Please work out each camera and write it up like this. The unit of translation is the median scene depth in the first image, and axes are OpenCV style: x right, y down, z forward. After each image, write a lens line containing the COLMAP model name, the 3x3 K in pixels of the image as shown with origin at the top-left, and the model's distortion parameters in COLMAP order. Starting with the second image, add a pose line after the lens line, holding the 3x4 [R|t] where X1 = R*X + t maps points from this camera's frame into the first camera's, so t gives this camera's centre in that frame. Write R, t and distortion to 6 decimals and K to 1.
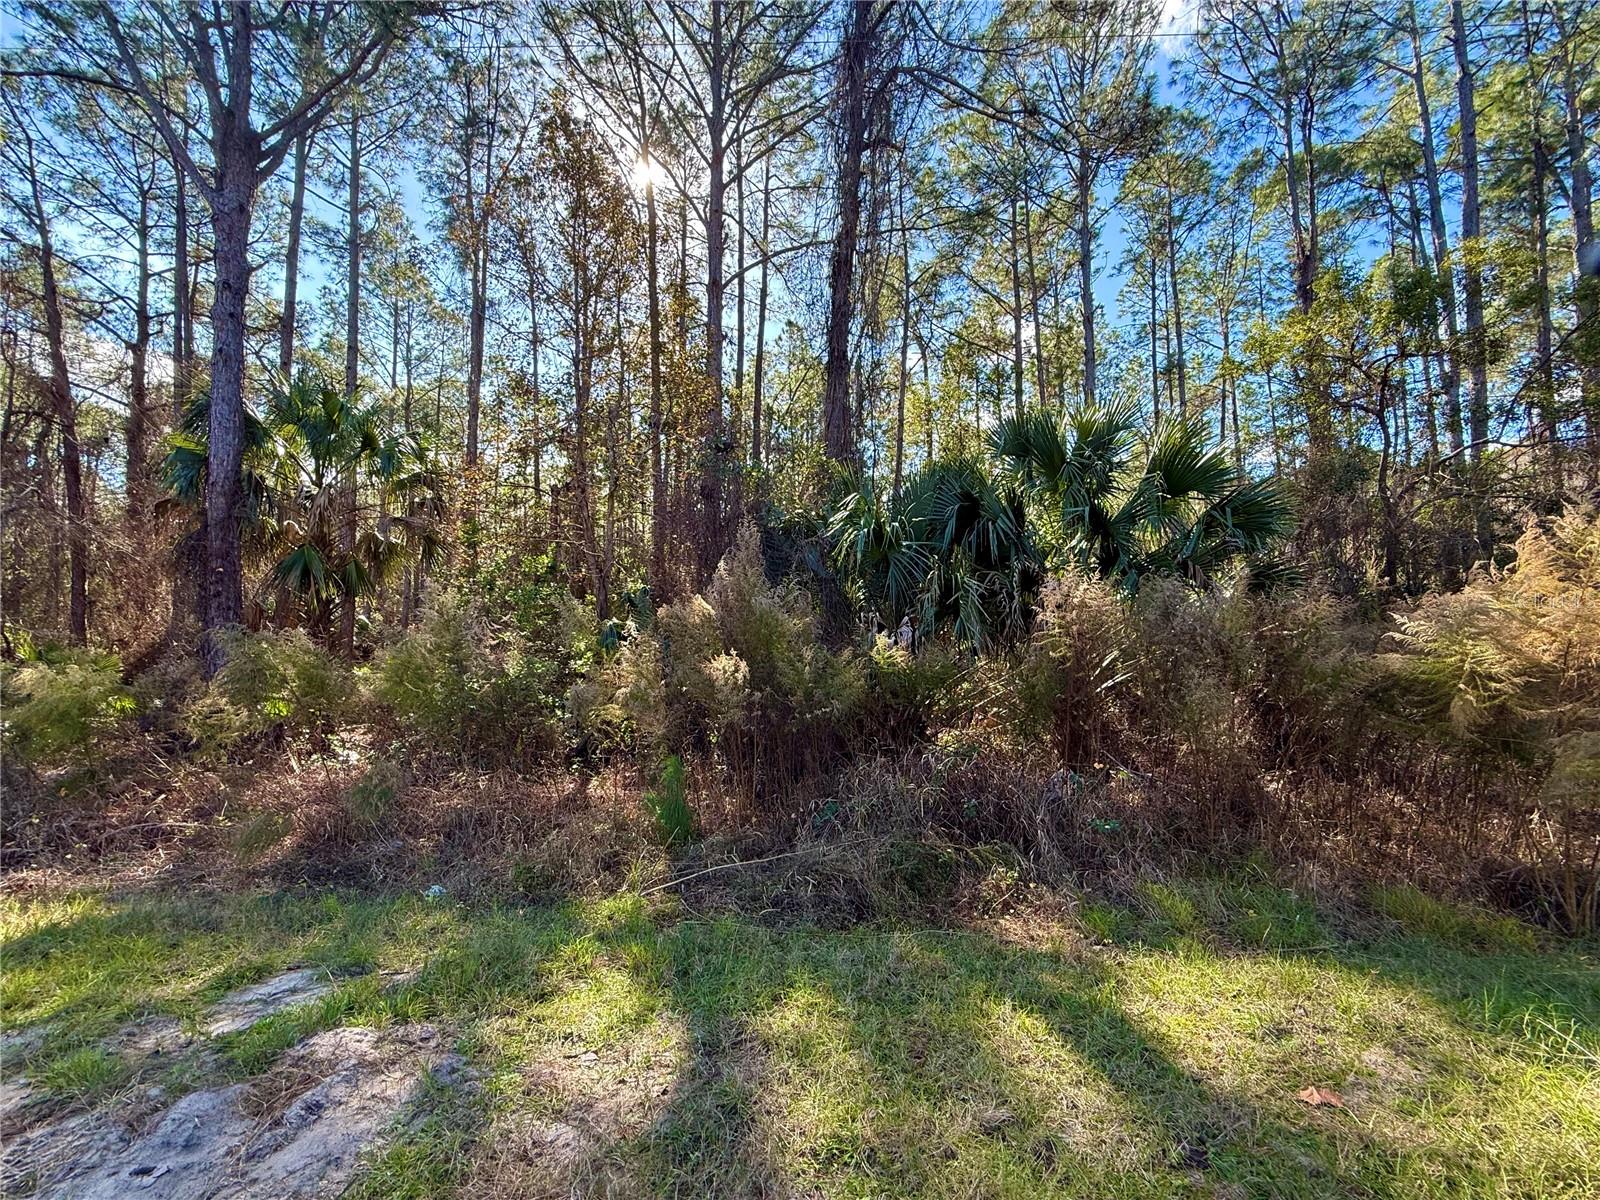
lens RADIAL K [[617.9, 0, 797.5], [0, 617.9, 603.5], [0, 0, 1]] dist [-0.002290, 0.000381]
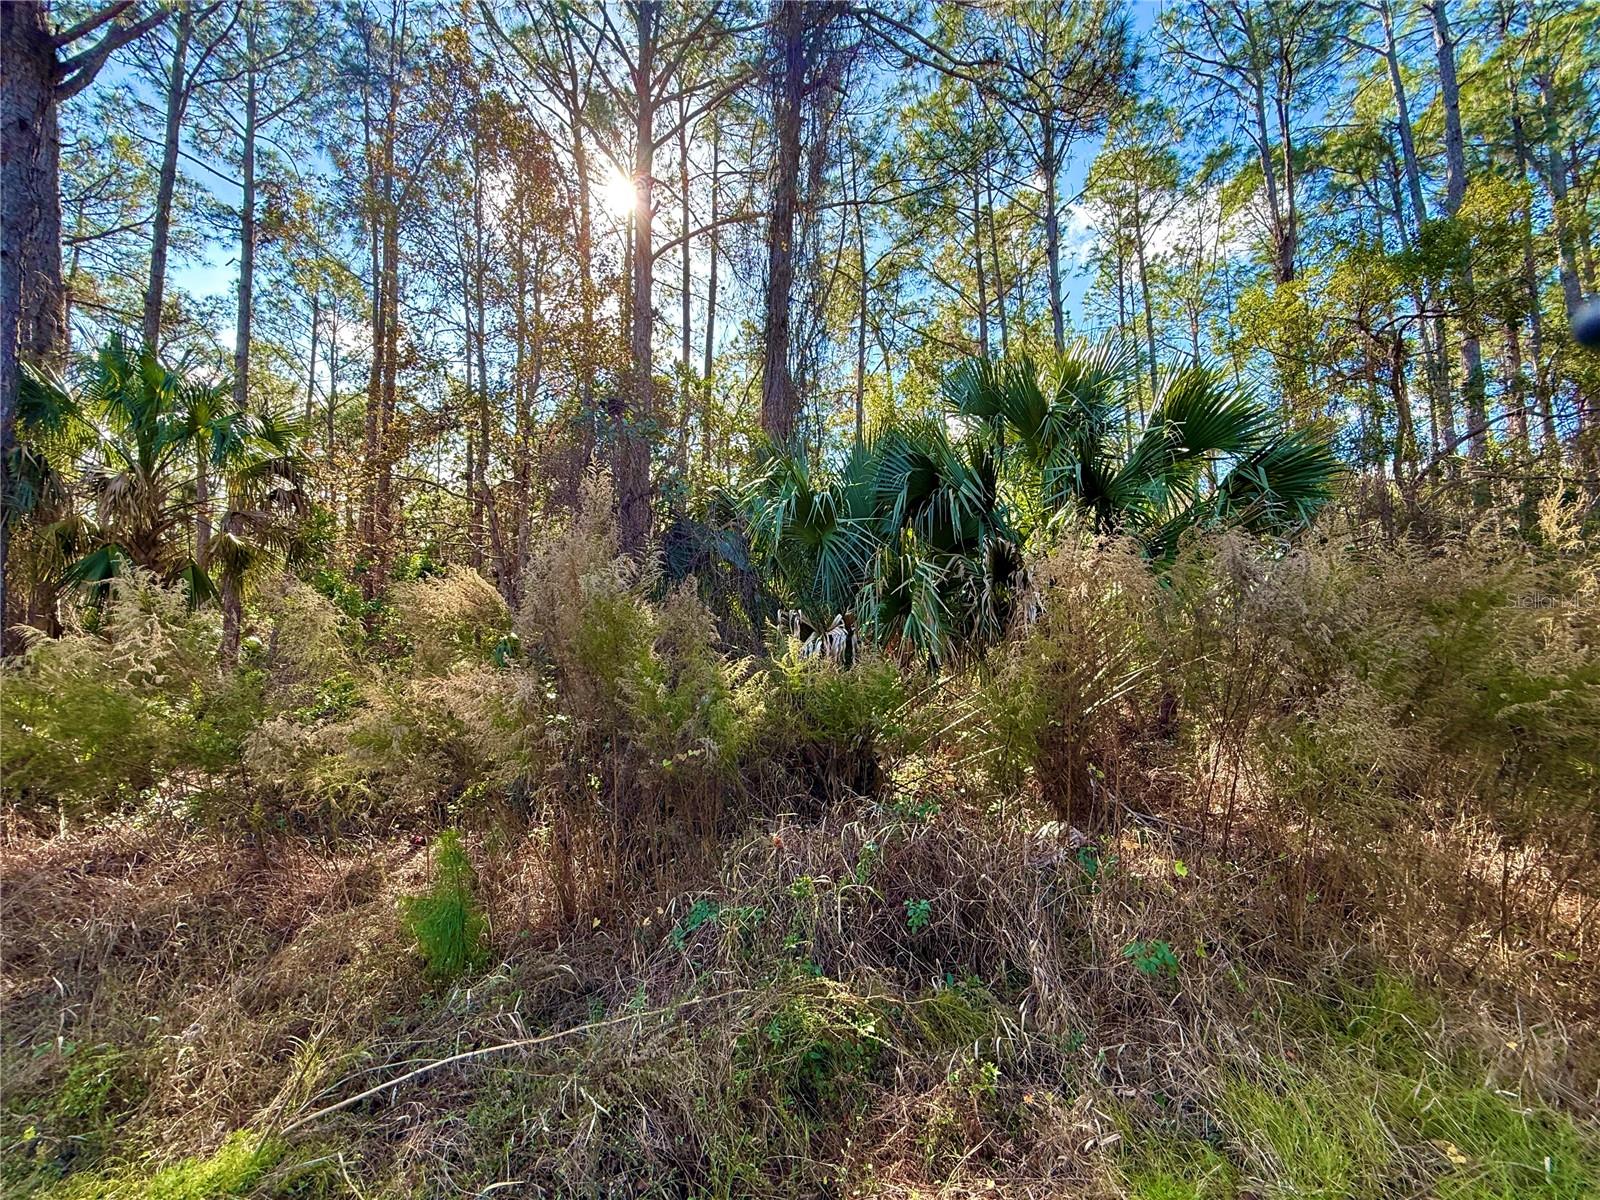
lens RADIAL K [[617.9, 0, 797.5], [0, 617.9, 603.5], [0, 0, 1]] dist [-0.002290, 0.000381]
pose [[0.999112, -0.011522, 0.040530, 0.040973], [0.012849, 0.999385, -0.032635, 0.013098], [-0.040129, 0.033127, 0.998645, 0.114596]]
